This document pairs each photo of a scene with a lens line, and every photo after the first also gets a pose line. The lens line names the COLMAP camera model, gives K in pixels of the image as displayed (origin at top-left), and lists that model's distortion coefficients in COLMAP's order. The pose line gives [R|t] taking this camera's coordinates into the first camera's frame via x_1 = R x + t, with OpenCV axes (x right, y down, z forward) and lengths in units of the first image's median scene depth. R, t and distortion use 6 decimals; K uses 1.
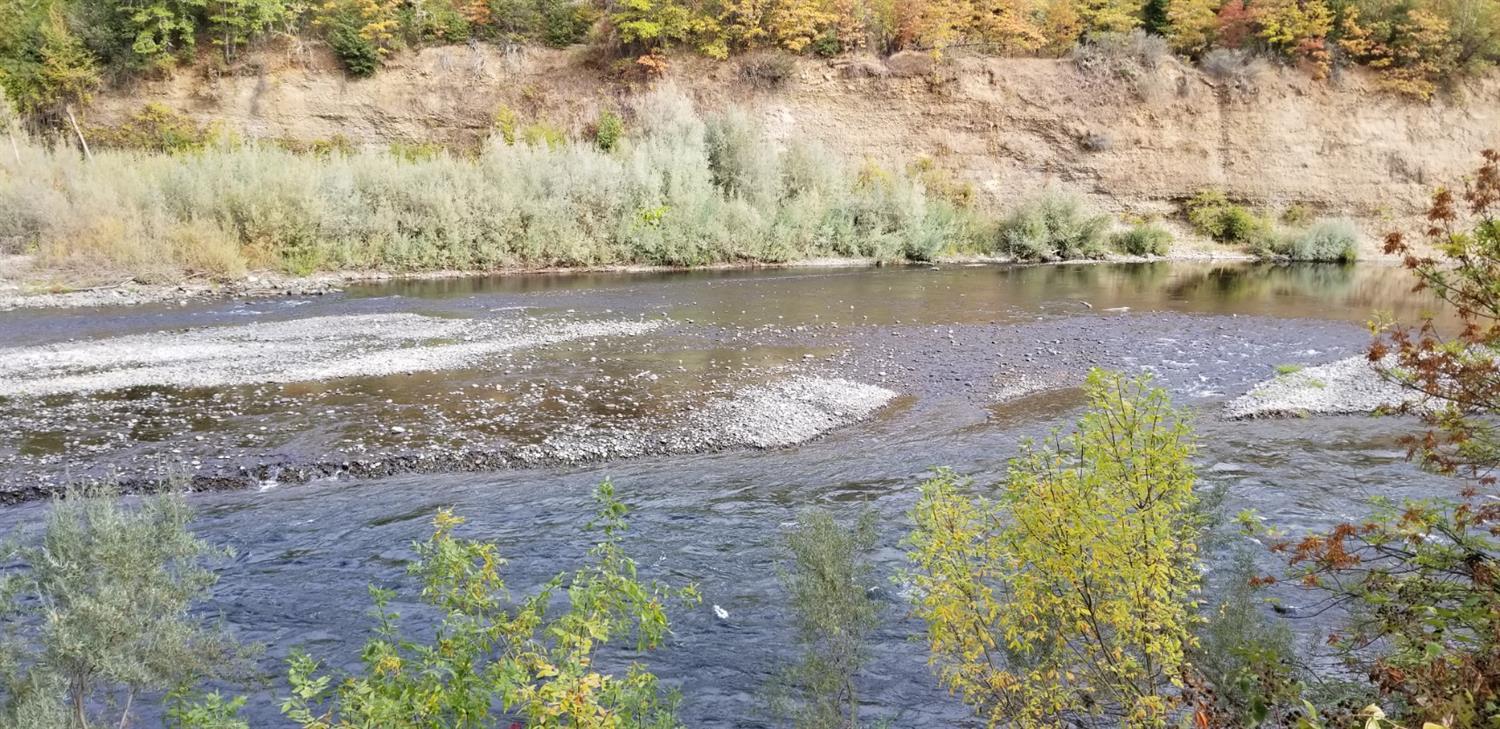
lens RADIAL K [[1162.8, 0, 785.8], [0, 1162.8, 378.4], [0, 0, 1]] dist [0.077831, -0.133280]
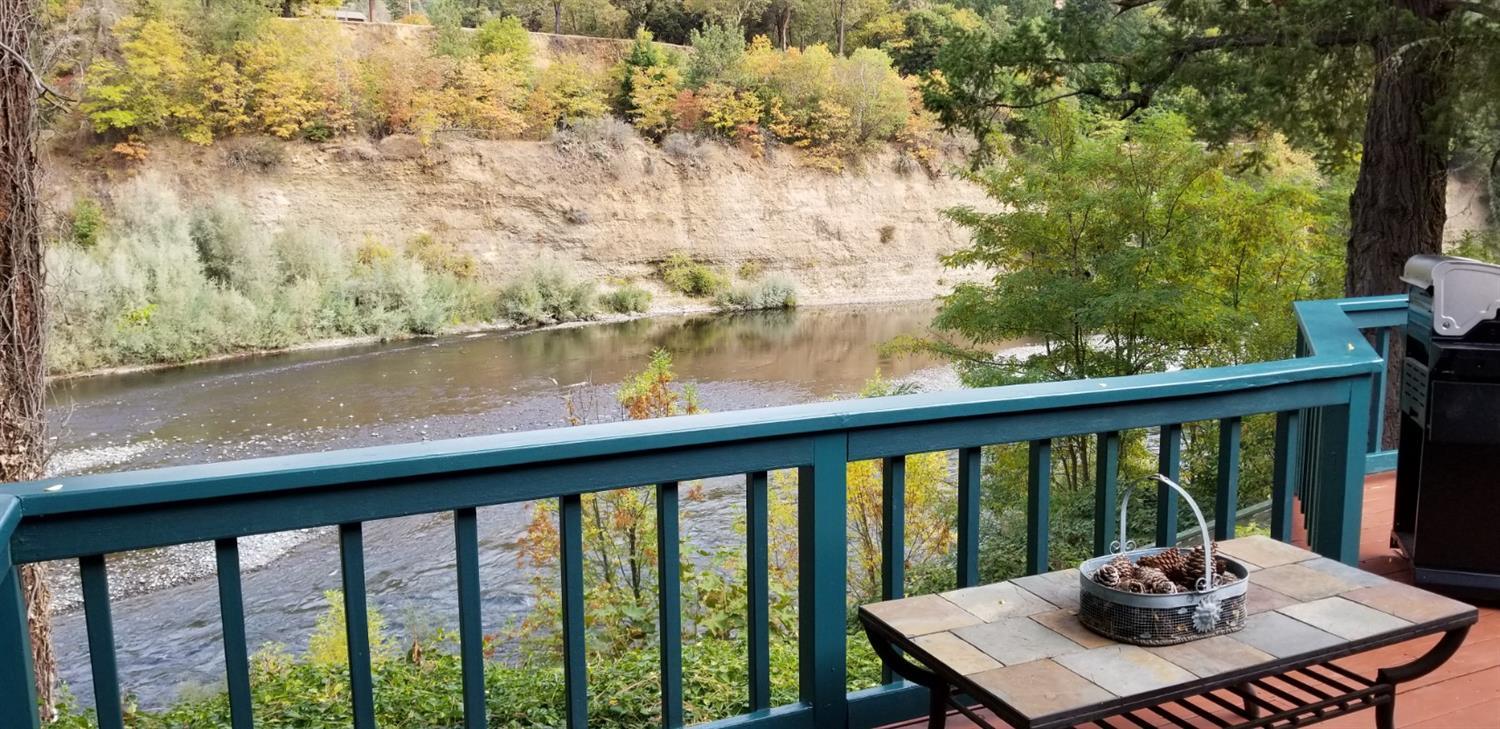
lens RADIAL K [[1162.8, 0, 771.6], [0, 1162.8, 366.8], [0, 0, 1]] dist [0.077831, -0.133280]
pose [[0.932721, -0.082795, 0.350966, 0.030217], [0.090934, 0.995834, -0.006742, -0.031664], [-0.348946, 0.038203, 0.936364, -0.126458]]
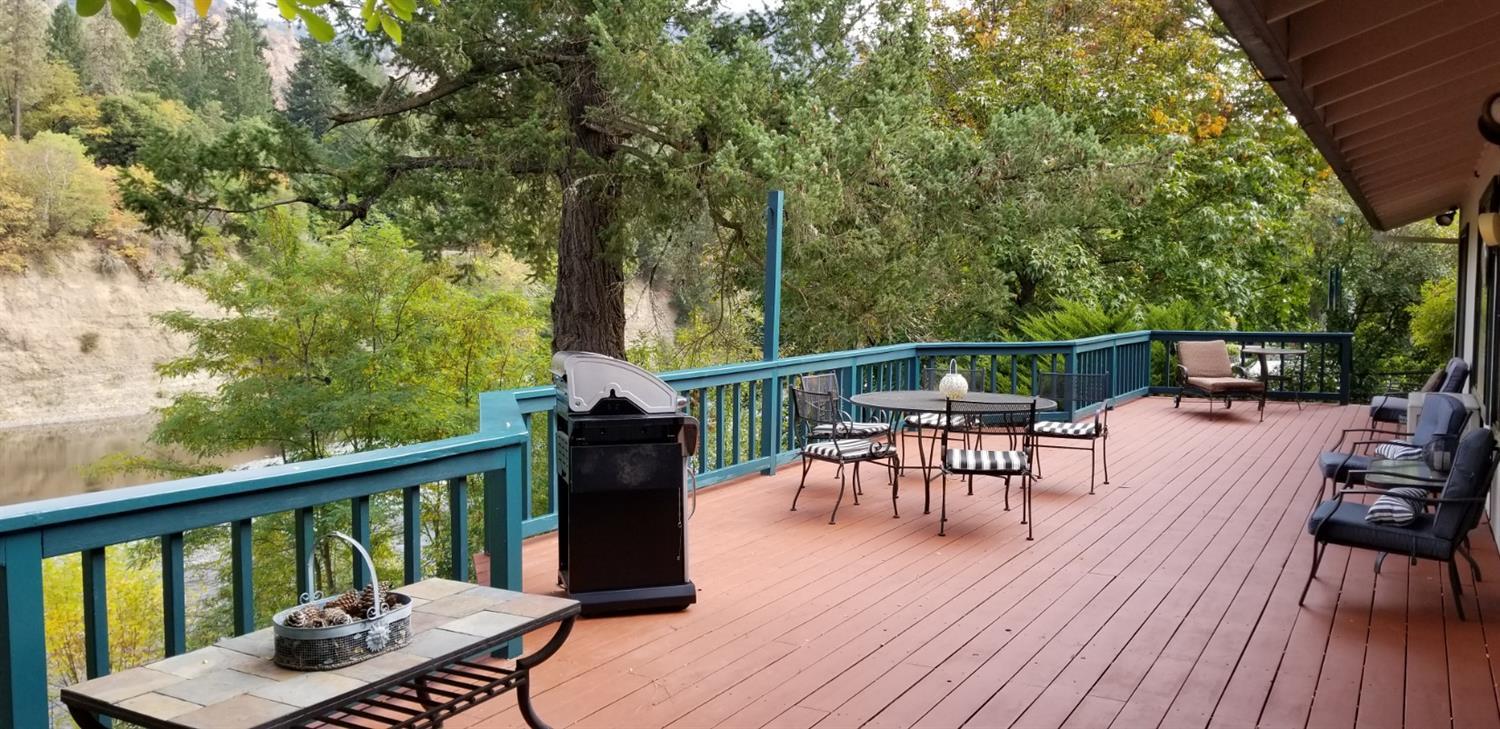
lens RADIAL K [[1162.8, 0, 766.1], [0, 1162.8, 371.0], [0, 0, 1]] dist [0.077831, -0.133280]
pose [[0.549534, -0.079687, 0.831663, 0.028250], [0.159665, 0.987111, -0.010919, -0.031102], [-0.820073, 0.138788, 0.555174, -0.130788]]
